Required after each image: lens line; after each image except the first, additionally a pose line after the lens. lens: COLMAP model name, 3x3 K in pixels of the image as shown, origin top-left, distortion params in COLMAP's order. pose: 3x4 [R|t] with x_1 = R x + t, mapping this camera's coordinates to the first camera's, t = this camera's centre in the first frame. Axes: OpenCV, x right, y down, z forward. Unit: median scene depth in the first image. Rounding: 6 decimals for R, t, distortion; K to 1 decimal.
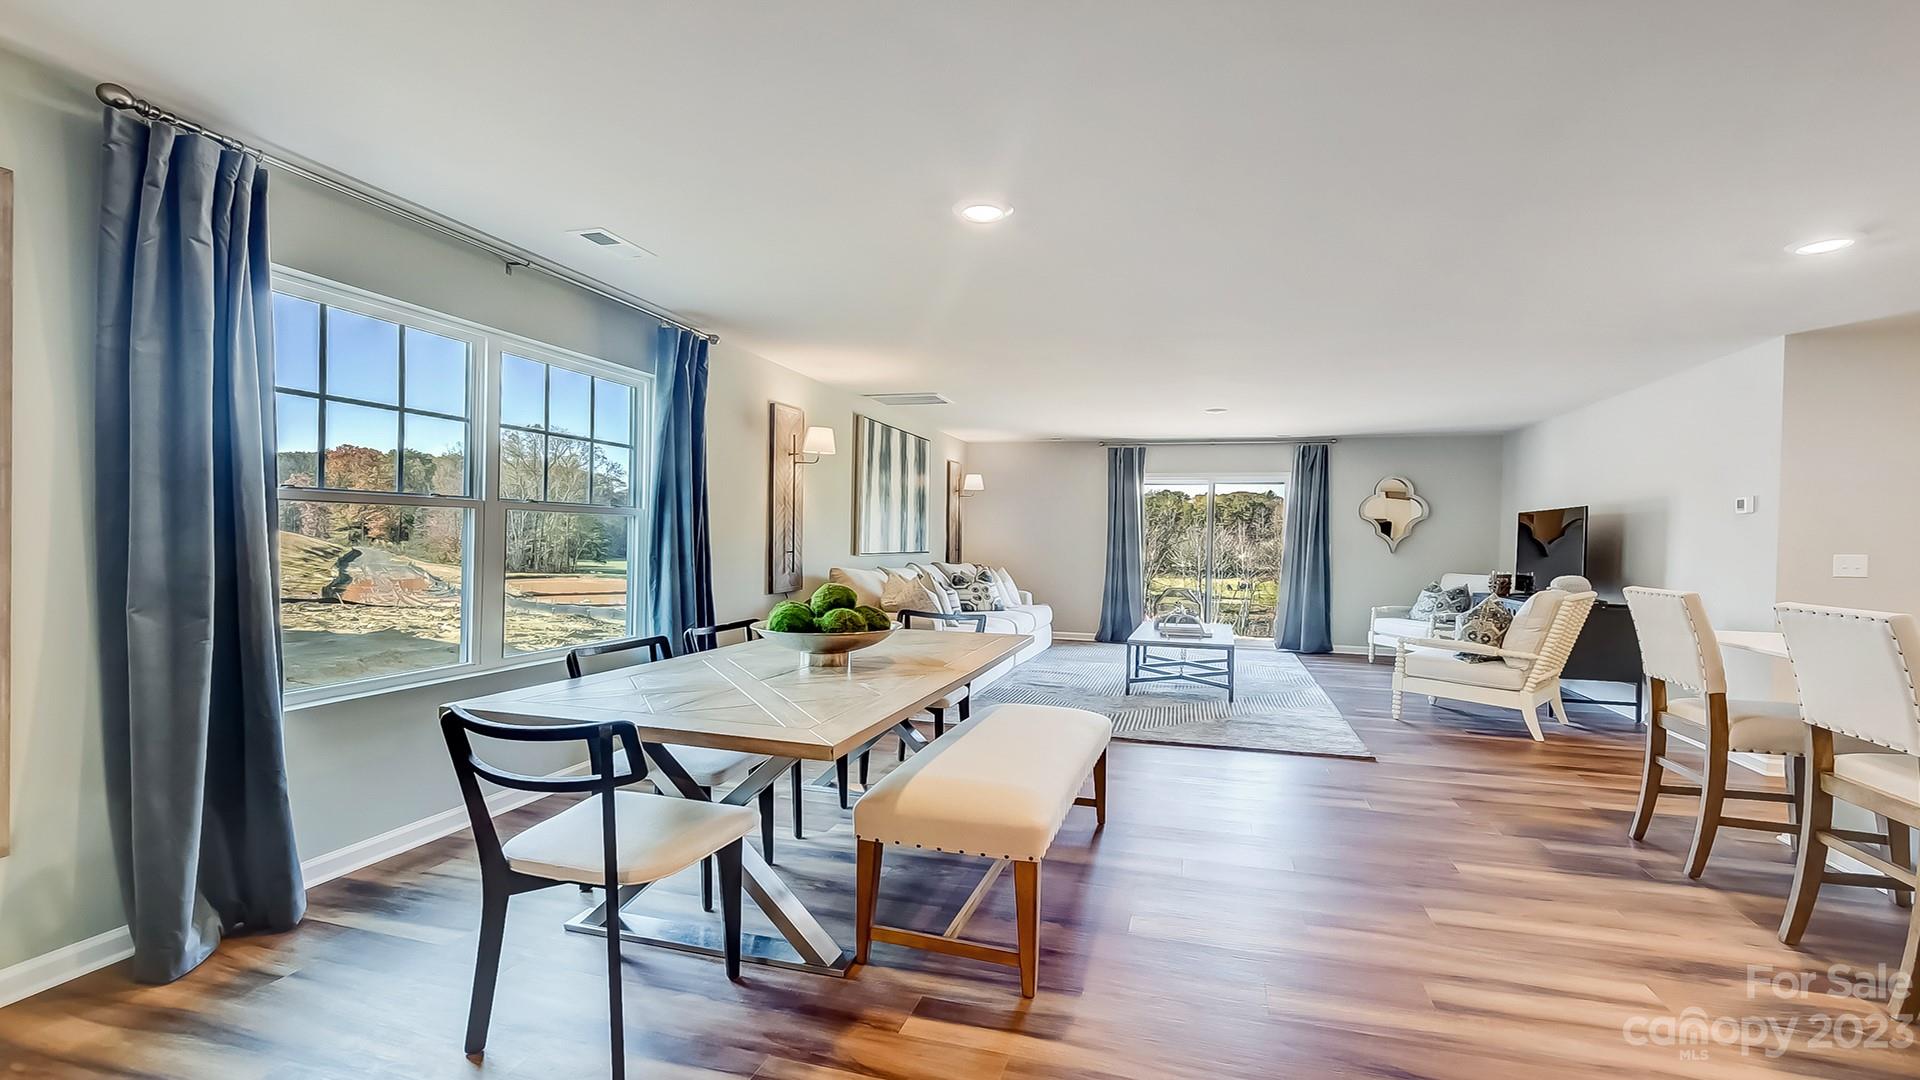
lens RADIAL K [[840.7, 0, 963.7], [0, 840.7, 541.6], [0, 0, 1]] dist [-0.021654, 0.007299]
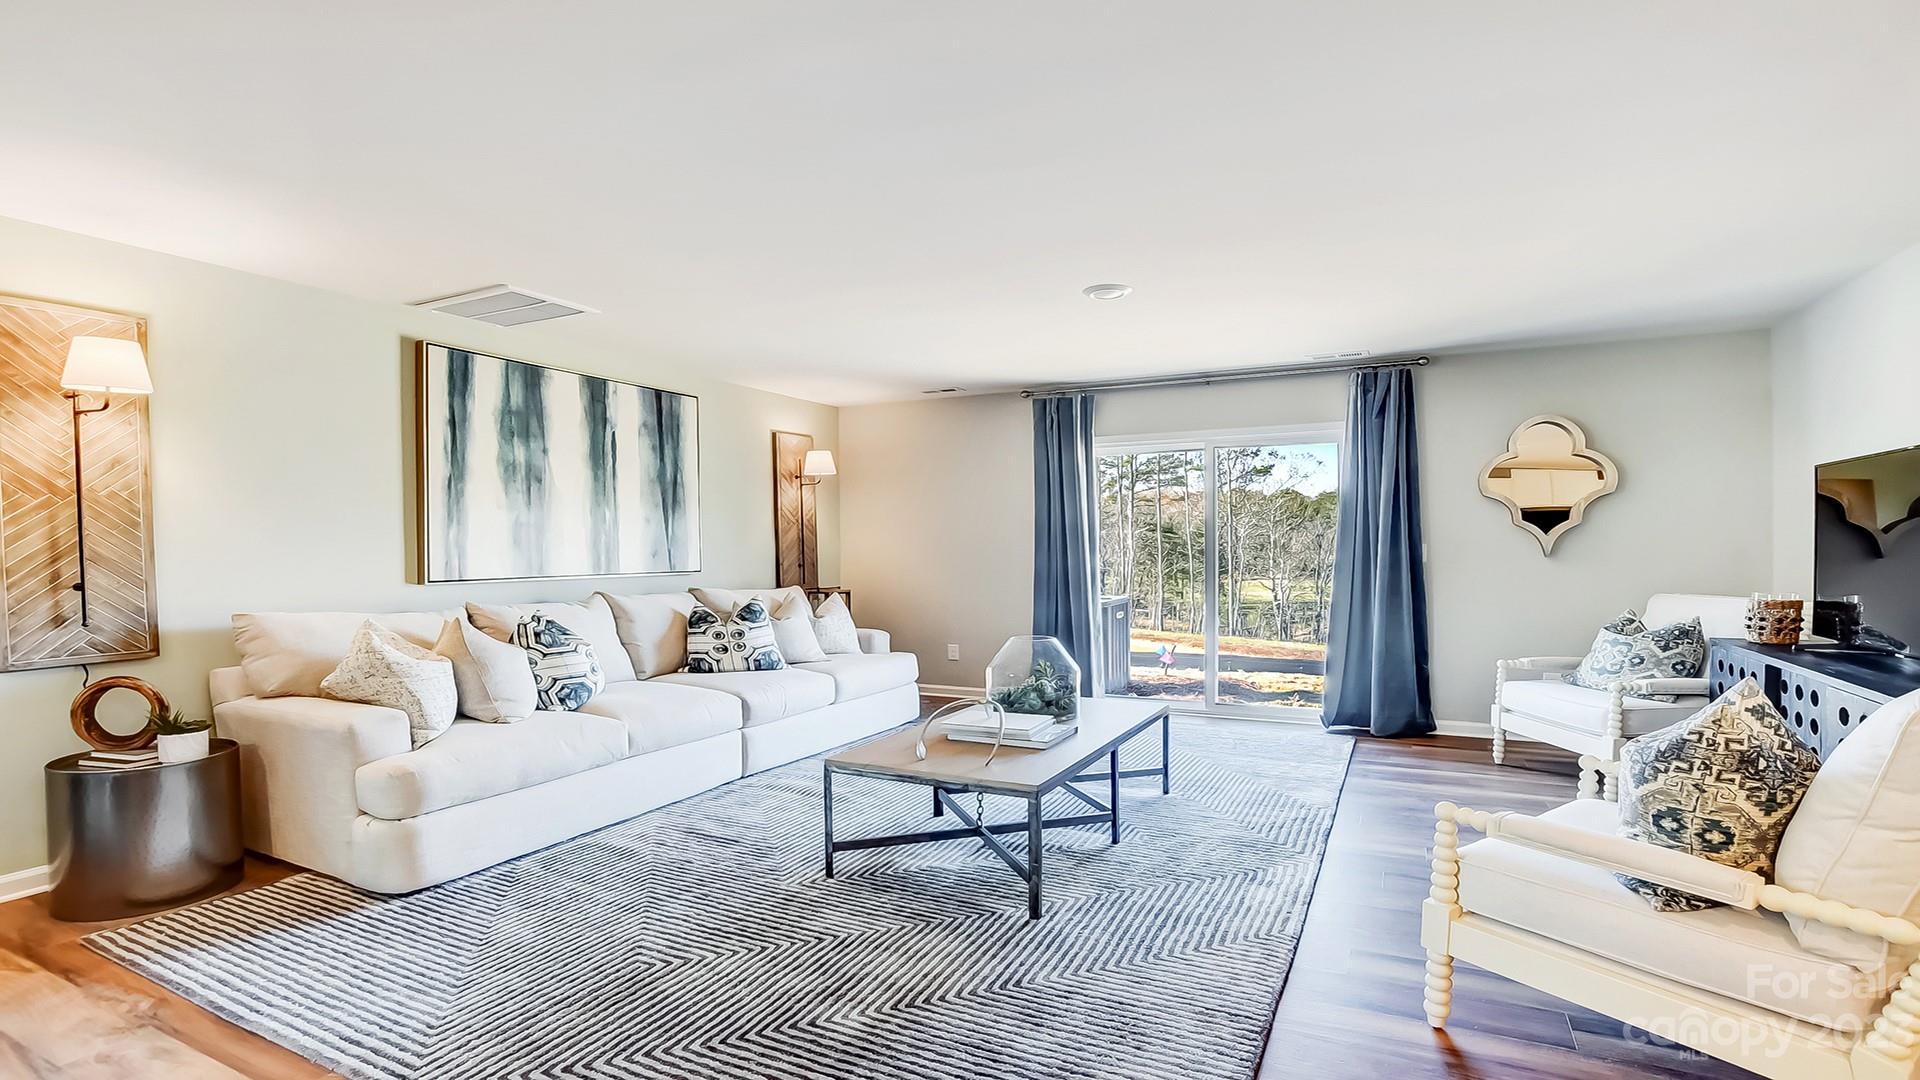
lens RADIAL K [[856.6, 0, 909.7], [0, 856.6, 543.2], [0, 0, 1]] dist [-0.030997, 0.000403]
pose [[0.971119, -0.024414, -0.237342, 0.390117], [0.022403, 0.999687, -0.011167, 0.002664], [0.237541, 0.005527, 0.971362, 0.597394]]
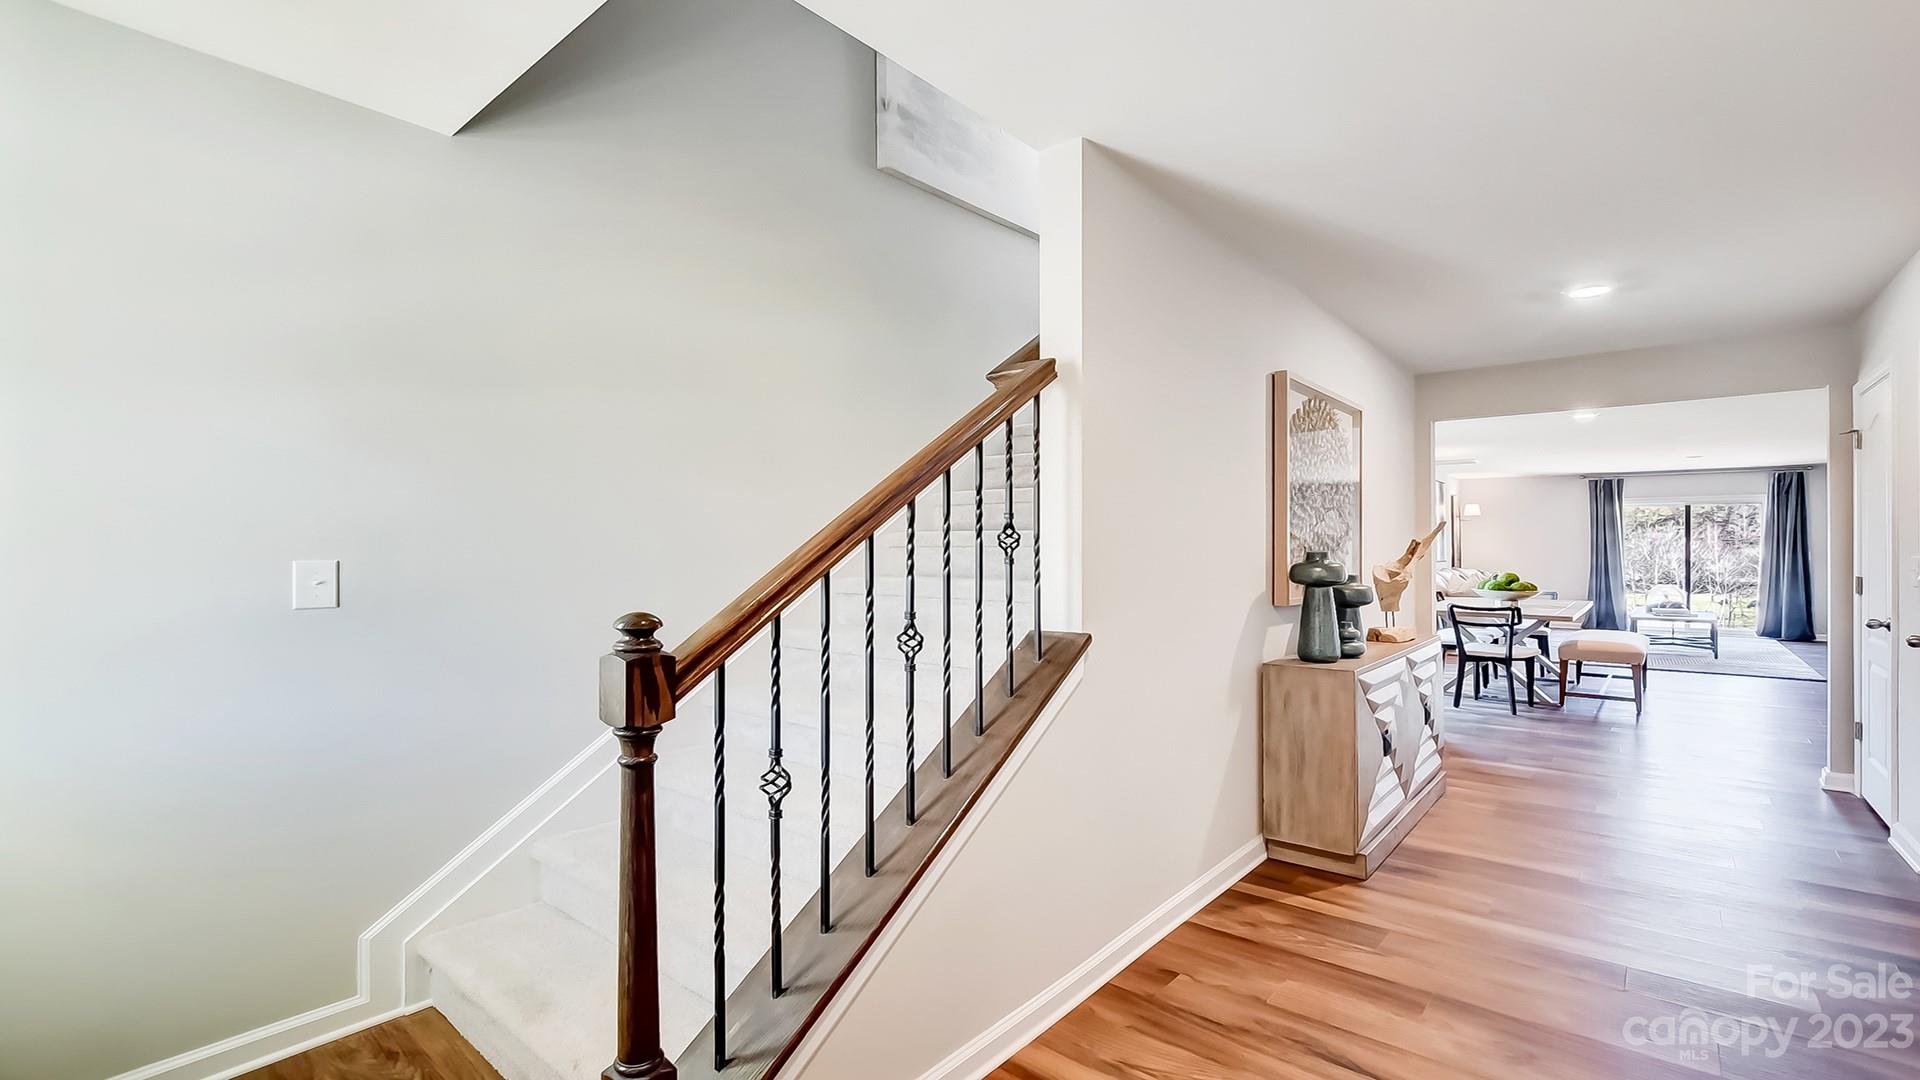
lens RADIAL K [[835.5, 0, 962.3], [0, 835.5, 534.7], [0, 0, 1]] dist [-0.022080, -0.000012]
pose [[0.912536, -0.023499, -0.408321, -0.344981], [0.012719, 0.999496, -0.029095, -0.003836], [0.408799, 0.021357, 0.912374, -0.996908]]
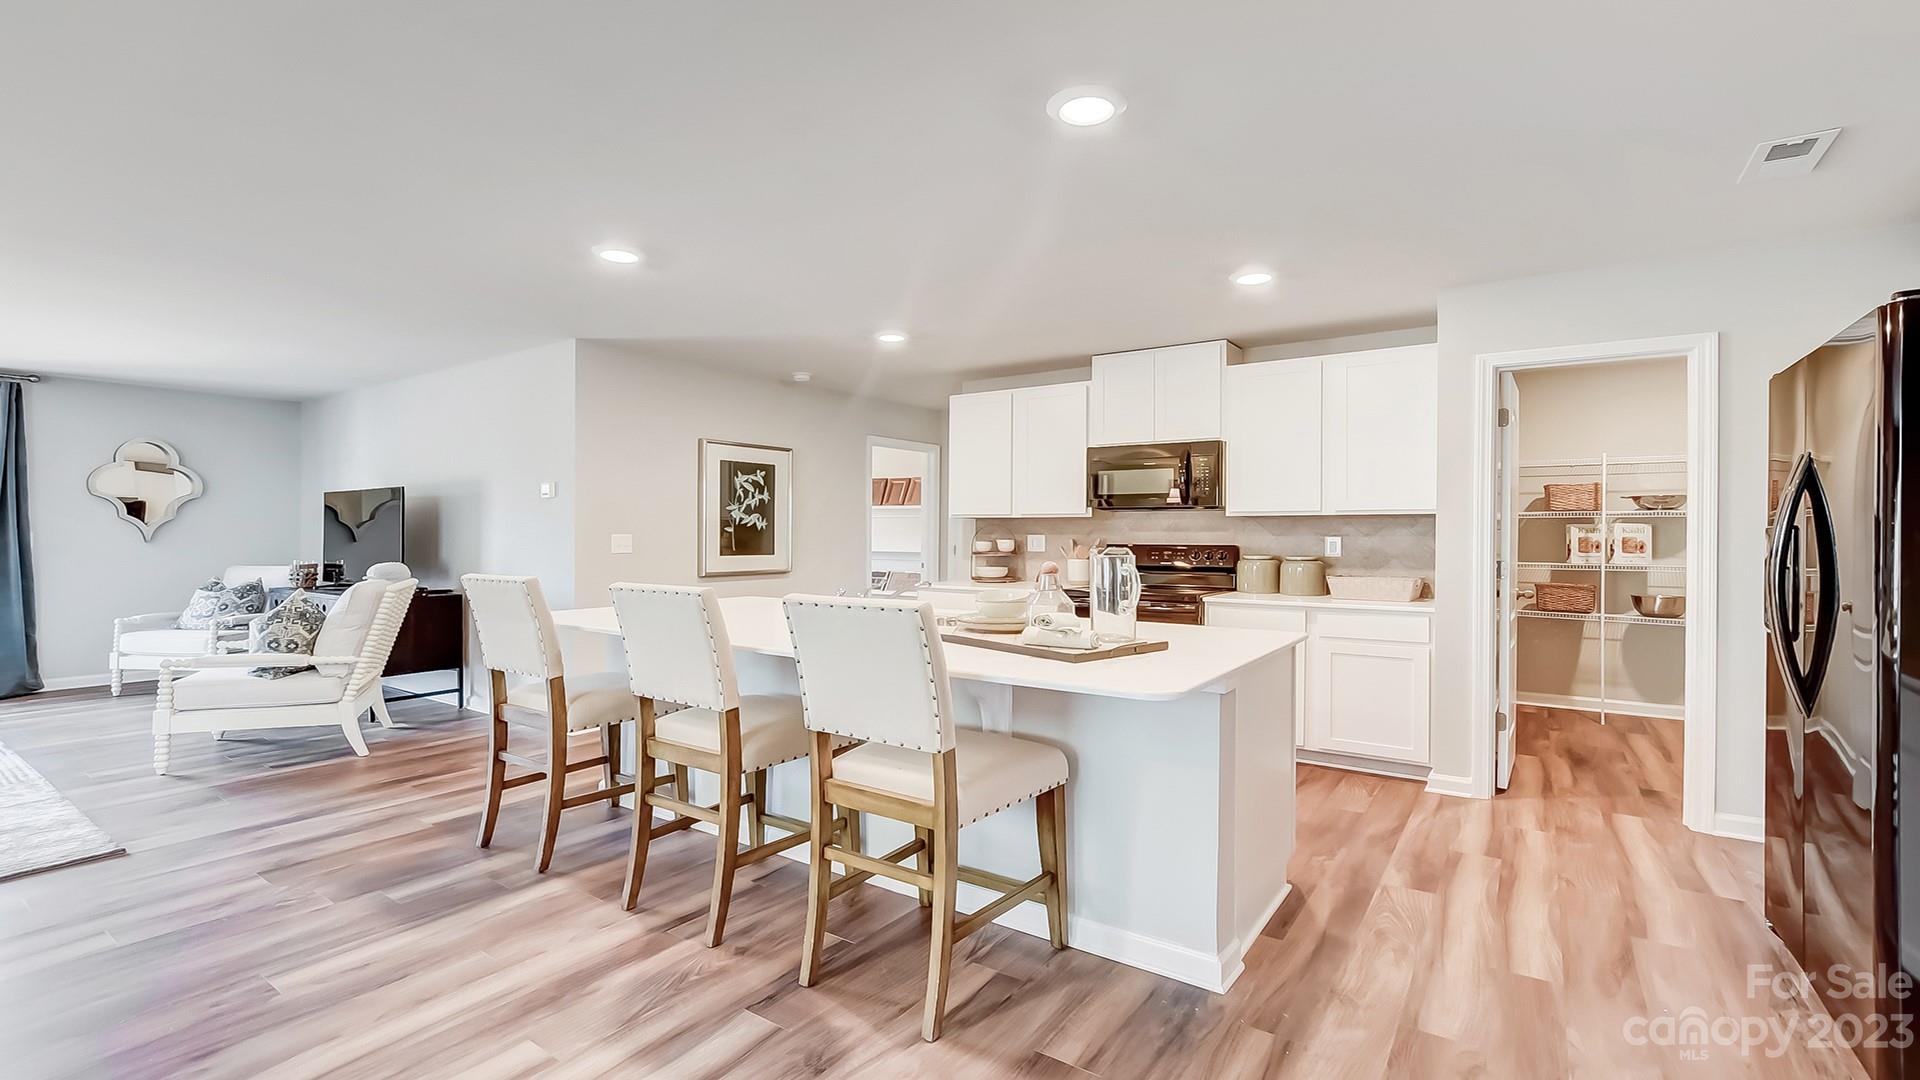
lens RADIAL K [[840.7, 0, 963.7], [0, 840.7, 541.6], [0, 0, 1]] dist [-0.021654, 0.007299]
pose [[0.315060, -0.027743, 0.948666, 0.064722], [0.009190, 0.999615, 0.026181, -0.000199], [-0.949027, 0.000470, 0.315193, 0.120182]]
